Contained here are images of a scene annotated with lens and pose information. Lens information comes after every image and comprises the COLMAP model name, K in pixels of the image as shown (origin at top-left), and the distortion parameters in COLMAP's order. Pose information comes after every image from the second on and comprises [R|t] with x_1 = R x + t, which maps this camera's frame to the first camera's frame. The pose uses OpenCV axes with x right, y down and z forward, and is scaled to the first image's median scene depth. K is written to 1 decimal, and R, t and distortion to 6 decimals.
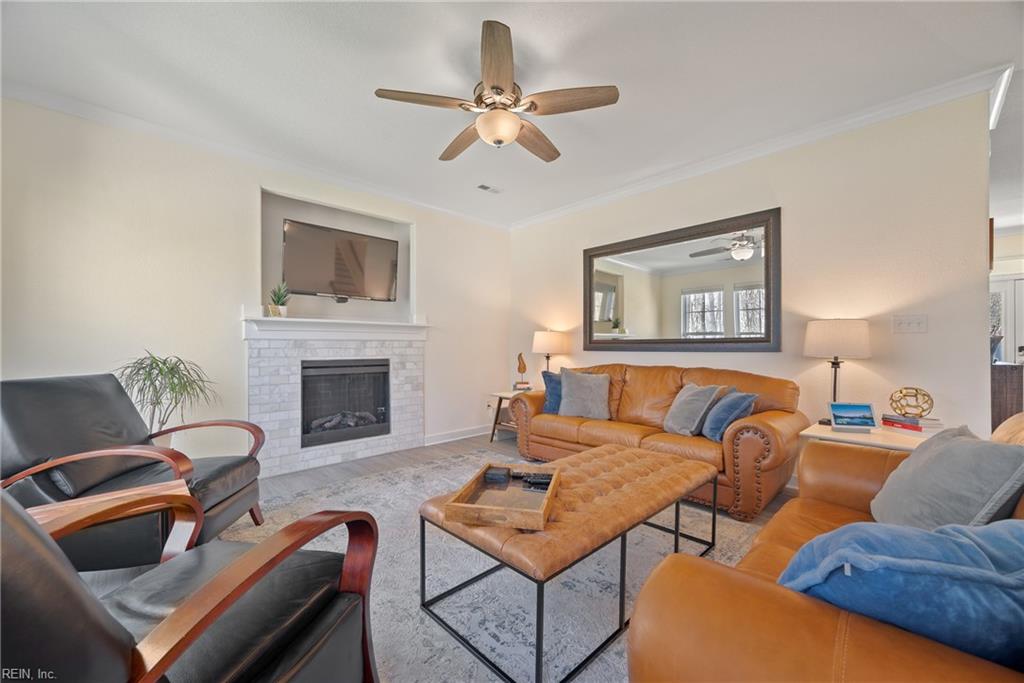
lens RADIAL K [[404.4, 0, 512.6], [0, 404.4, 347.4], [0, 0, 1]] dist [0.000200, 0.000203]
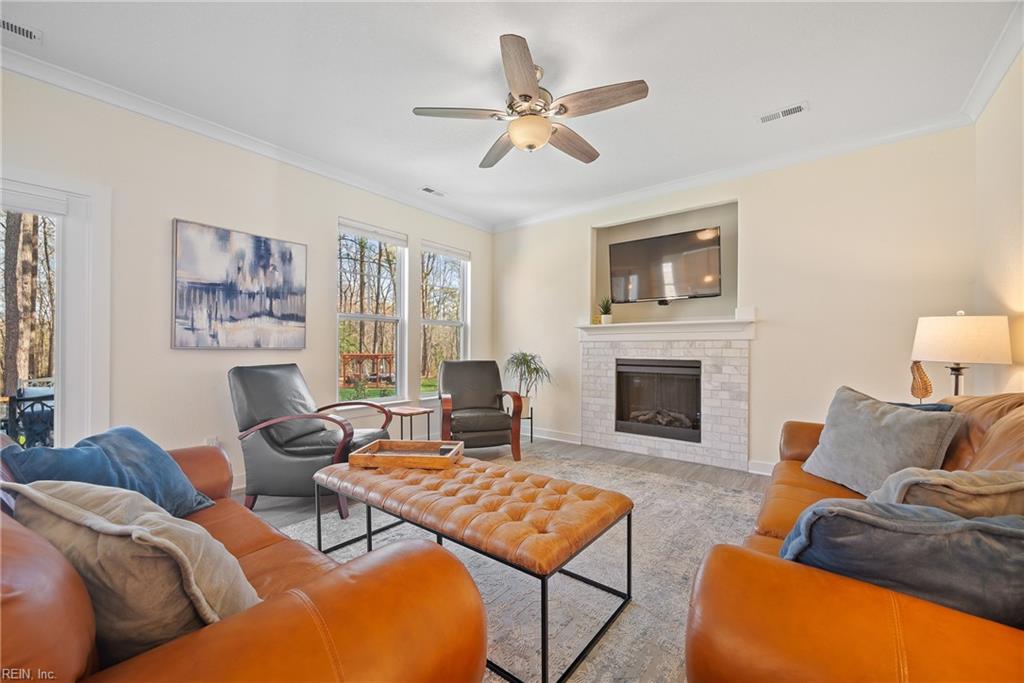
lens RADIAL K [[404.4, 0, 512.6], [0, 404.4, 347.4], [0, 0, 1]] dist [0.000200, 0.000203]
pose [[0.137978, 0.002221, -0.990433, 0.586384], [-0.004647, 0.999988, 0.001595, -0.001111], [0.990424, 0.004382, 0.137987, 0.494053]]
